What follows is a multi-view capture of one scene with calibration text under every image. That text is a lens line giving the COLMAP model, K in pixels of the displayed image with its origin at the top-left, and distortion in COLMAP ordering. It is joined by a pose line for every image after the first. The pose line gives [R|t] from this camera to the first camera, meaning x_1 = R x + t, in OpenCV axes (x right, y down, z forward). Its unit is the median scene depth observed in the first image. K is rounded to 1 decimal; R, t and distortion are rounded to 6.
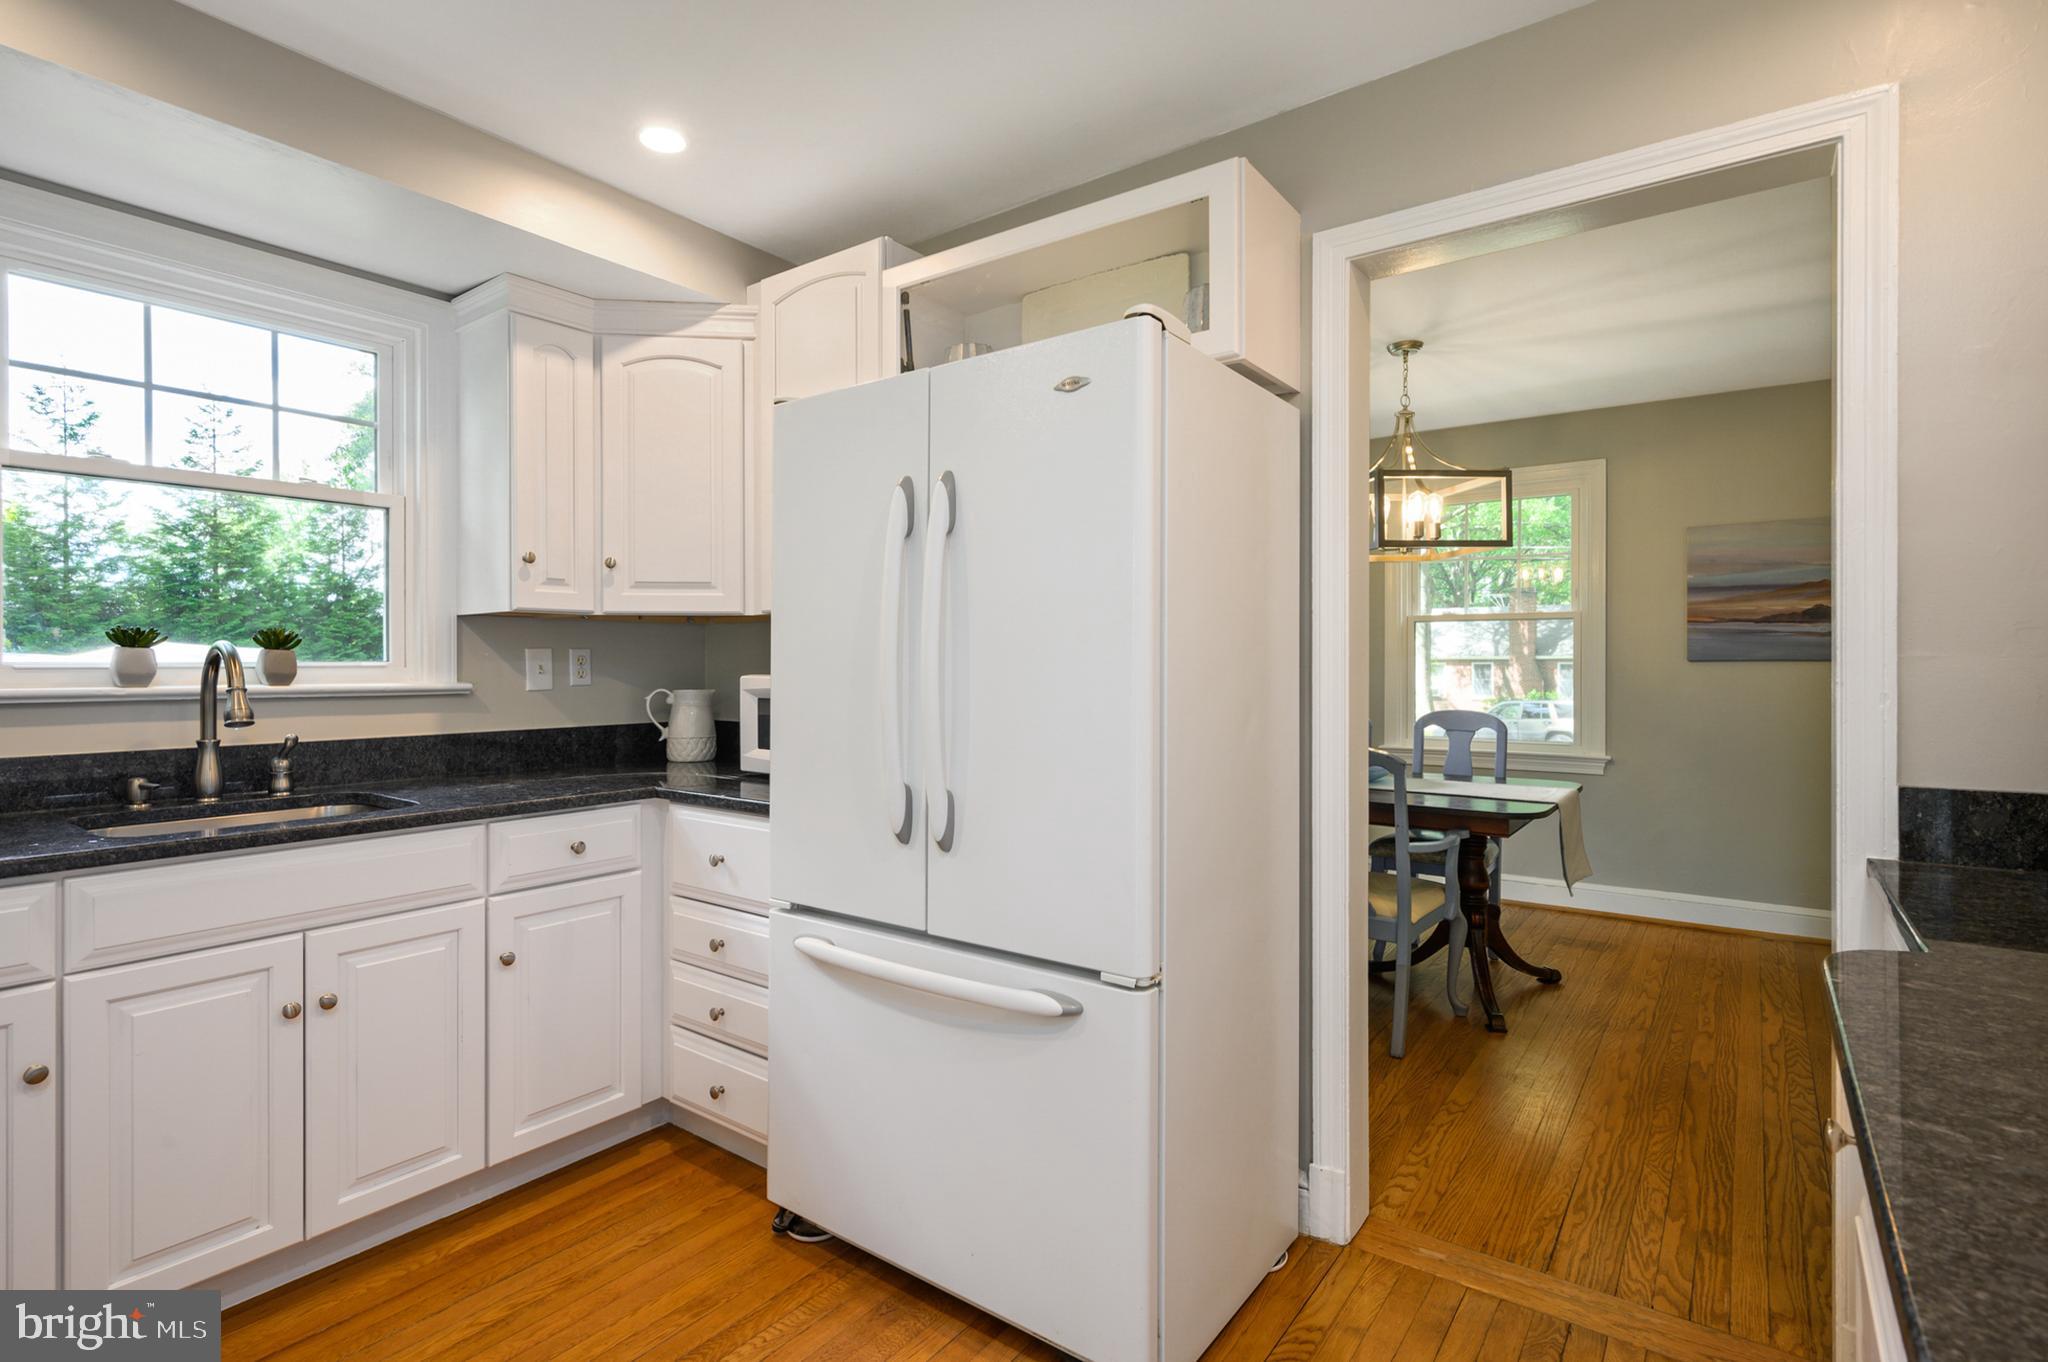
lens RADIAL K [[992.8, 0, 990.1], [0, 992.8, 664.6], [0, 0, 1]] dist [0.005174, -0.000062]
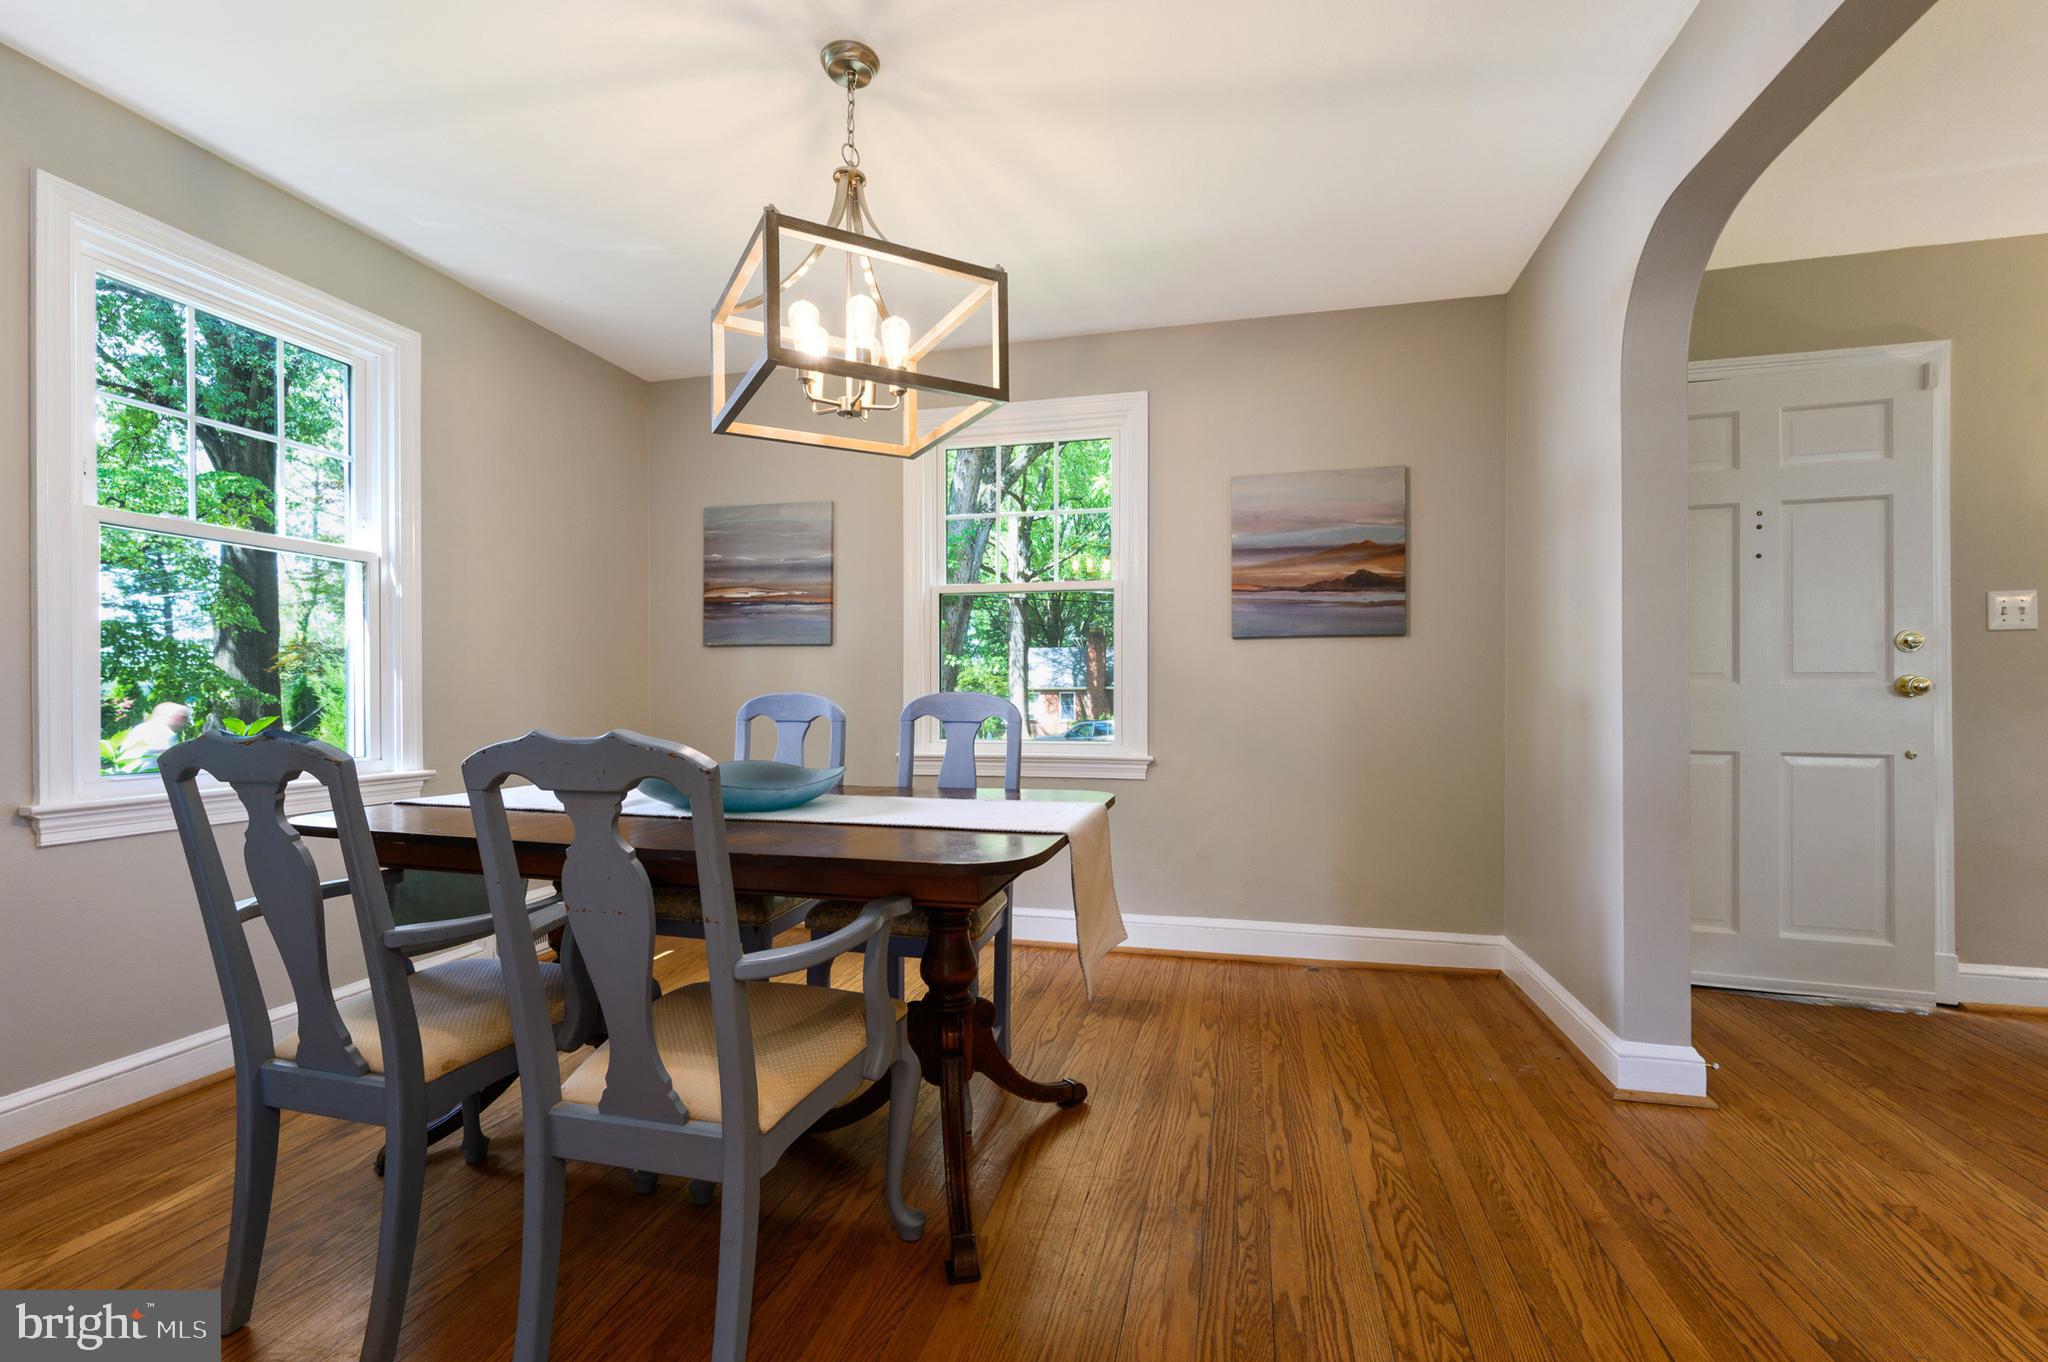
lens RADIAL K [[870.9, 0, 1028.8], [0, 870.9, 693.1], [0, 0, 1]] dist [-0.000564, -0.000238]
pose [[0.916403, 0.001393, 0.400255, 0.412356], [0.000794, 0.999986, -0.005298, 0.073744], [-0.400257, 0.005173, 0.916389, 0.652104]]
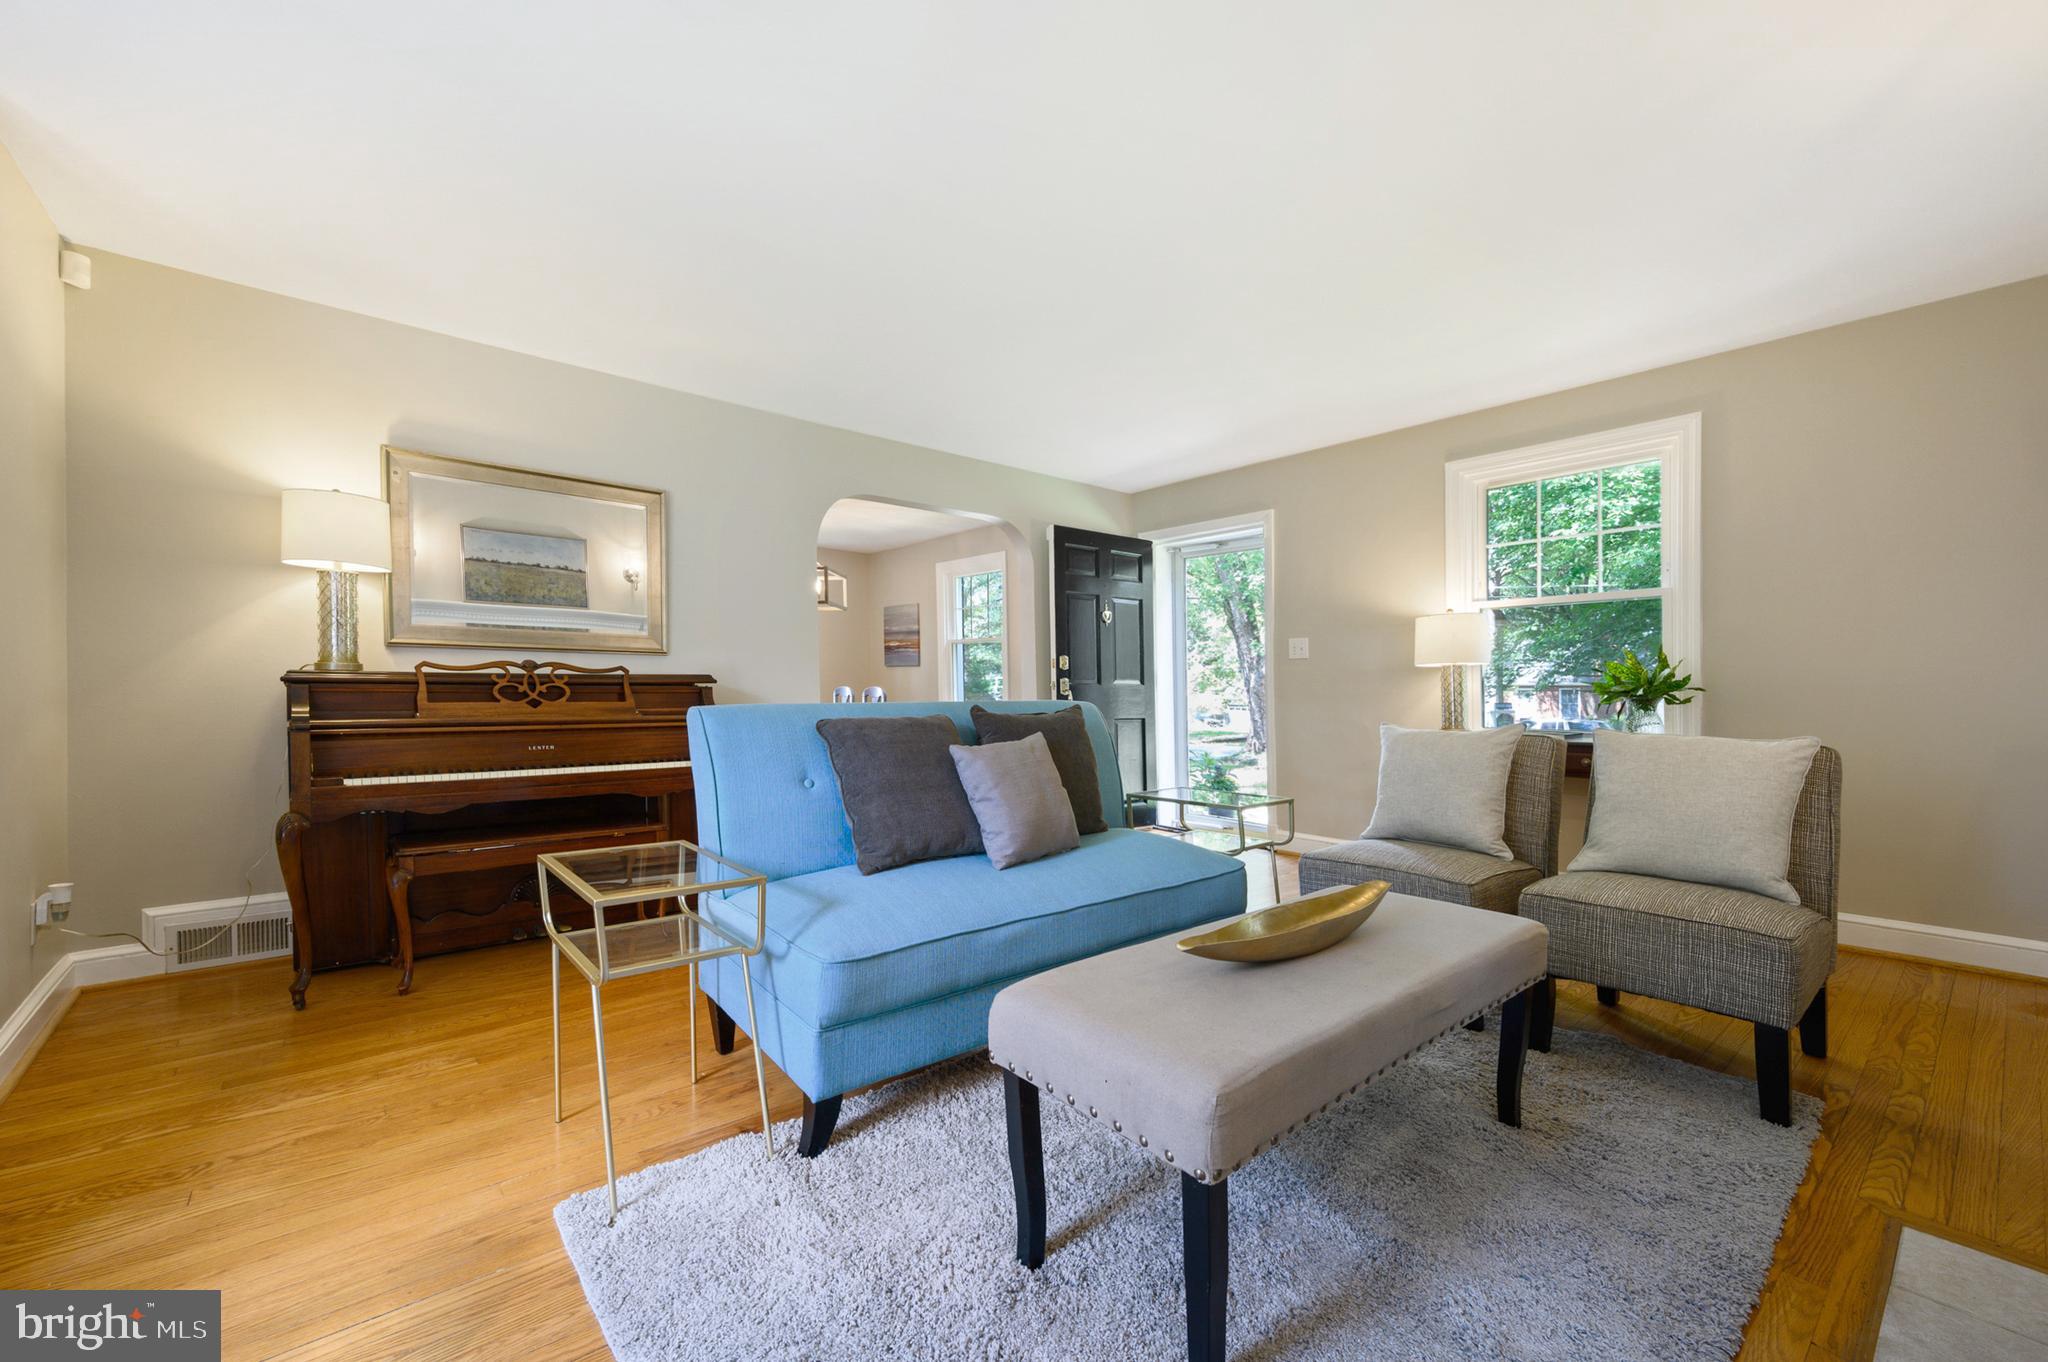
lens RADIAL K [[821.1, 0, 1032.4], [0, 821.1, 693.5], [0, 0, 1]] dist [-0.001582, 0.000453]
pose [[0.980037, 0.012029, -0.198452, 1.606206], [-0.010971, 0.999919, 0.006427, 0.066744], [0.198513, -0.004121, 0.980090, -0.718476]]
